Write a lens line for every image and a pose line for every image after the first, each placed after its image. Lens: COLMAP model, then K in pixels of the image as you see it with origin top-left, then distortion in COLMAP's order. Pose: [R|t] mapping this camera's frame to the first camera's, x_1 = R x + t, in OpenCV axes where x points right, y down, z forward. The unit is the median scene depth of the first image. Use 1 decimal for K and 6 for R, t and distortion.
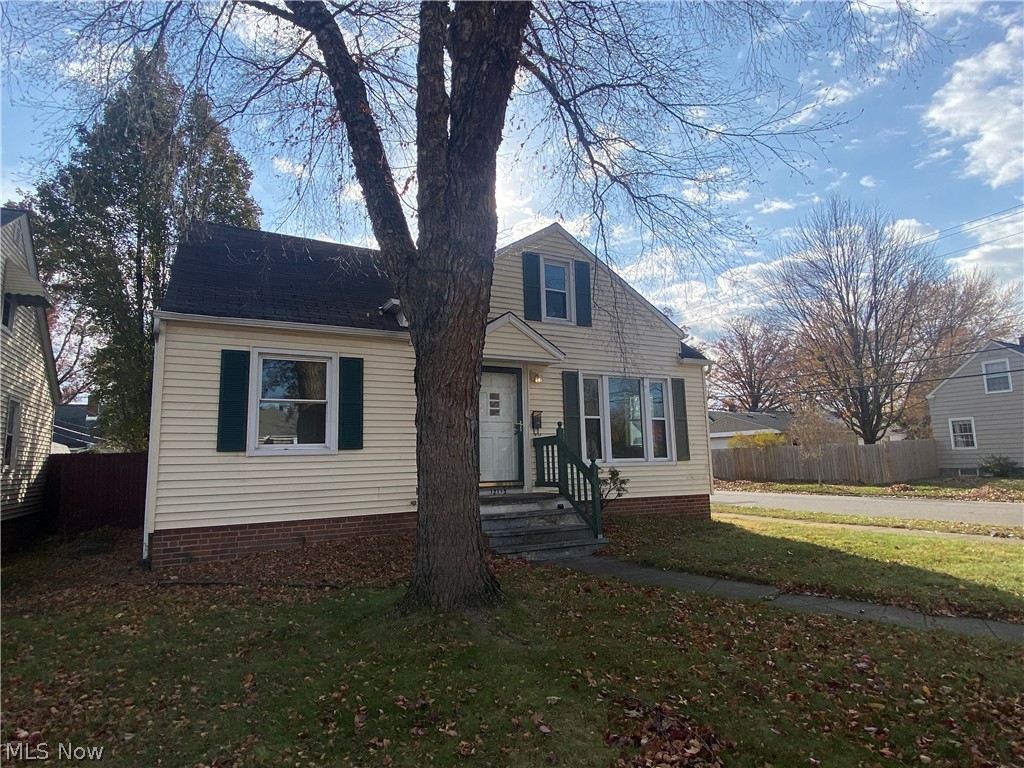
lens RADIAL K [[559.9, 0, 511.3], [0, 559.9, 386.3], [0, 0, 1]] dist [0.000662, -0.000409]
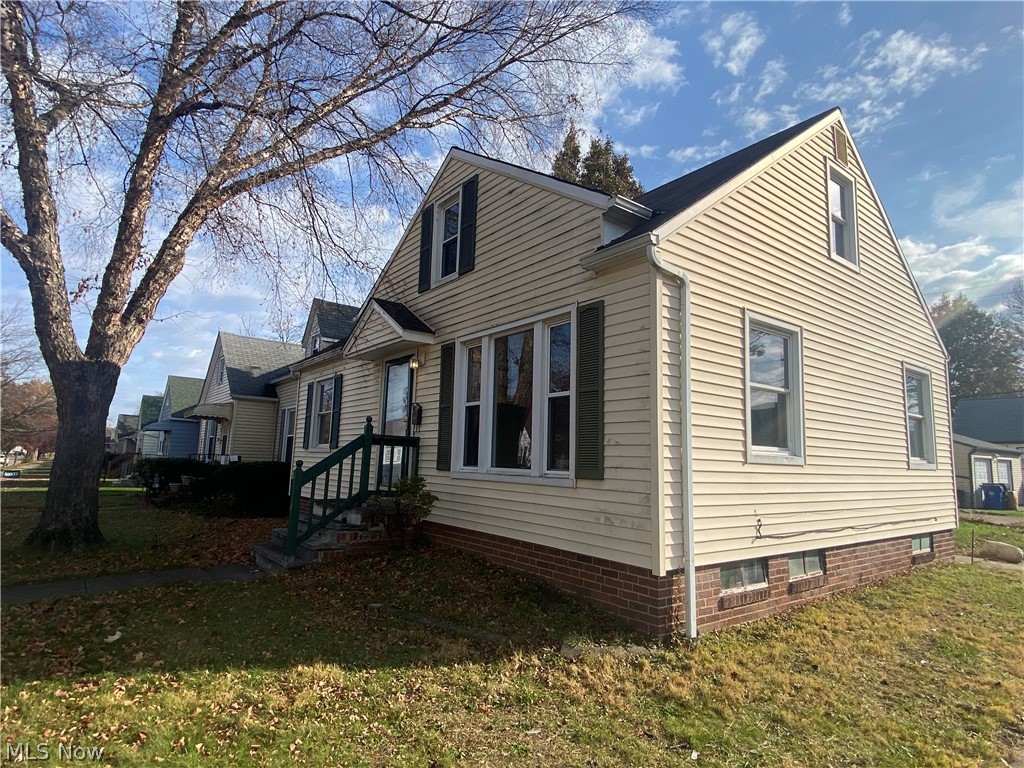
lens RADIAL K [[559.9, 0, 512.5], [0, 559.9, 383.4], [0, 0, 1]] dist [0.000662, -0.000409]
pose [[0.178522, -0.103742, -0.978452, 0.756798], [0.117751, 0.989532, -0.083432, 0.085851], [0.976865, -0.100320, 0.188869, 0.864172]]
